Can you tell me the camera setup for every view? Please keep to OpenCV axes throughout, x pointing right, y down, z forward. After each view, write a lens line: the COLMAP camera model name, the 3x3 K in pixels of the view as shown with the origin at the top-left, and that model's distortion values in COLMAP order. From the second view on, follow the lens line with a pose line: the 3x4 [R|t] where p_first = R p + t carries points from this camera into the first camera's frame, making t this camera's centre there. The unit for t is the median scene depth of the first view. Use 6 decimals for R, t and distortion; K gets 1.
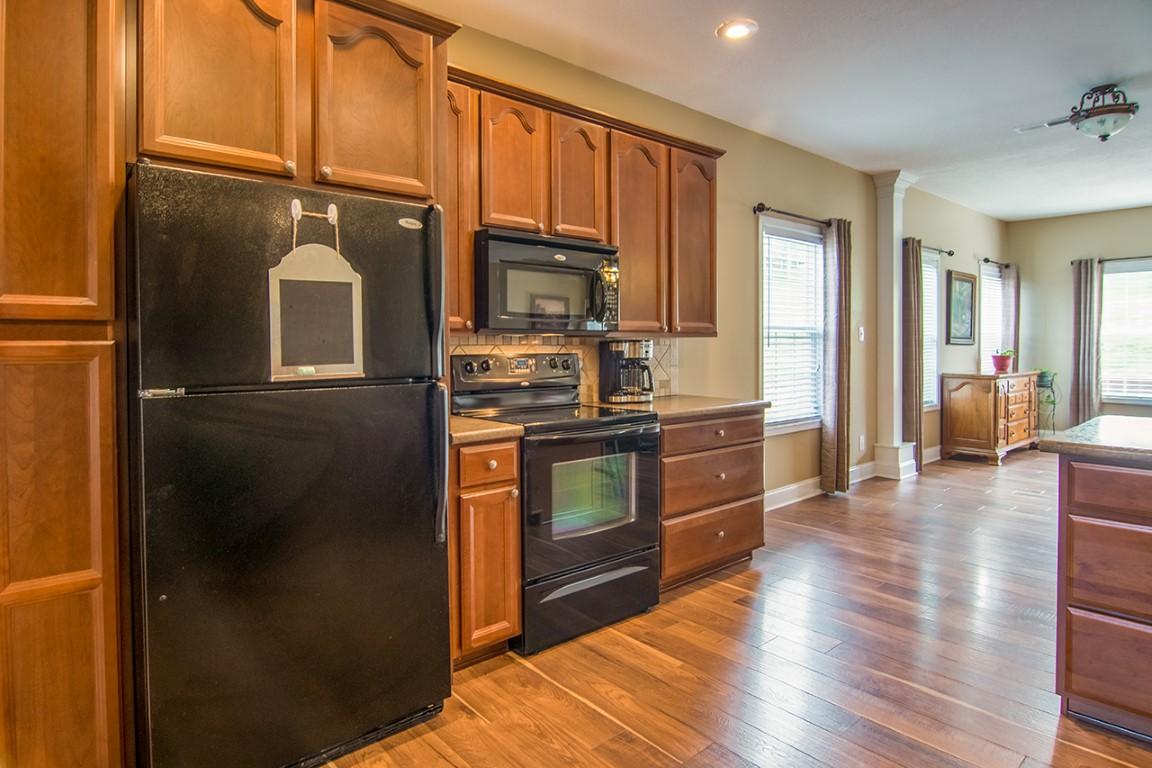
lens RADIAL K [[643.6, 0, 577.6], [0, 643.6, 354.8], [0, 0, 1]] dist [-0.002303, -0.000167]
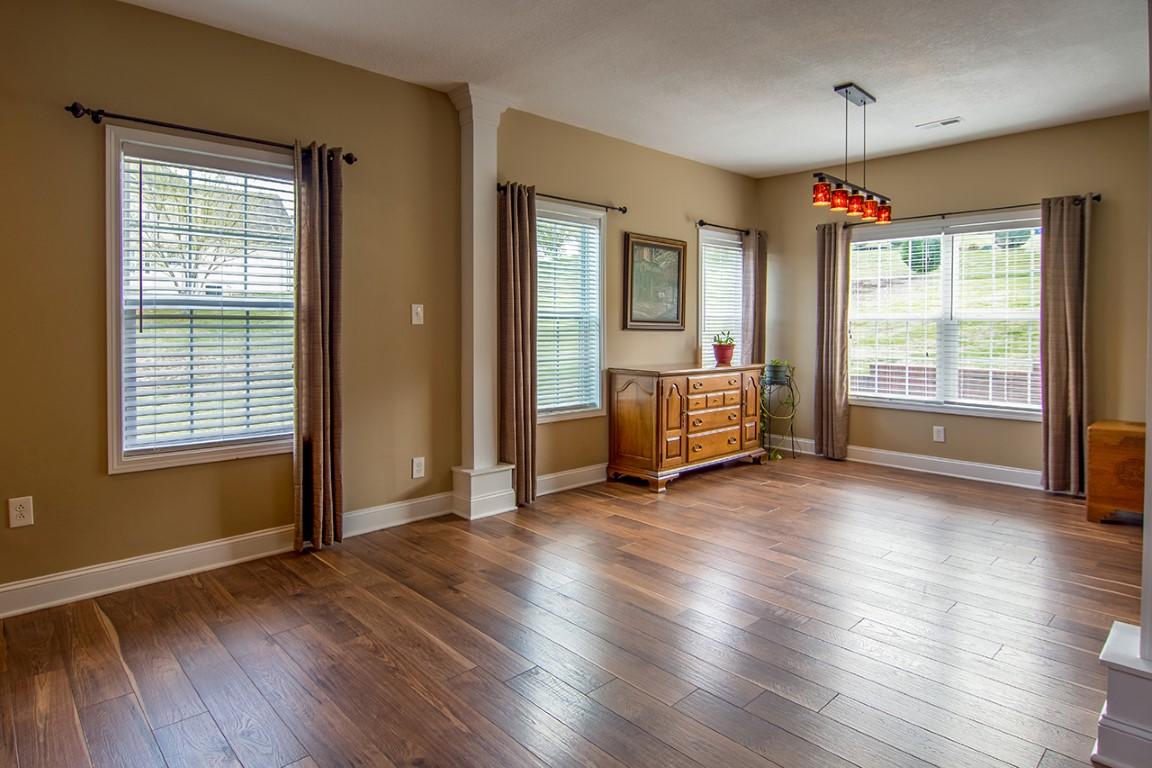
lens RADIAL K [[631.7, 0, 572.0], [0, 631.7, 336.3], [0, 0, 1]] dist [-0.006163, -0.003228]
pose [[0.999668, 0.007233, 0.024742, 0.500657], [-0.007241, 0.999974, 0.000263, -0.008122], [-0.024739, -0.000442, 0.999694, 0.252687]]
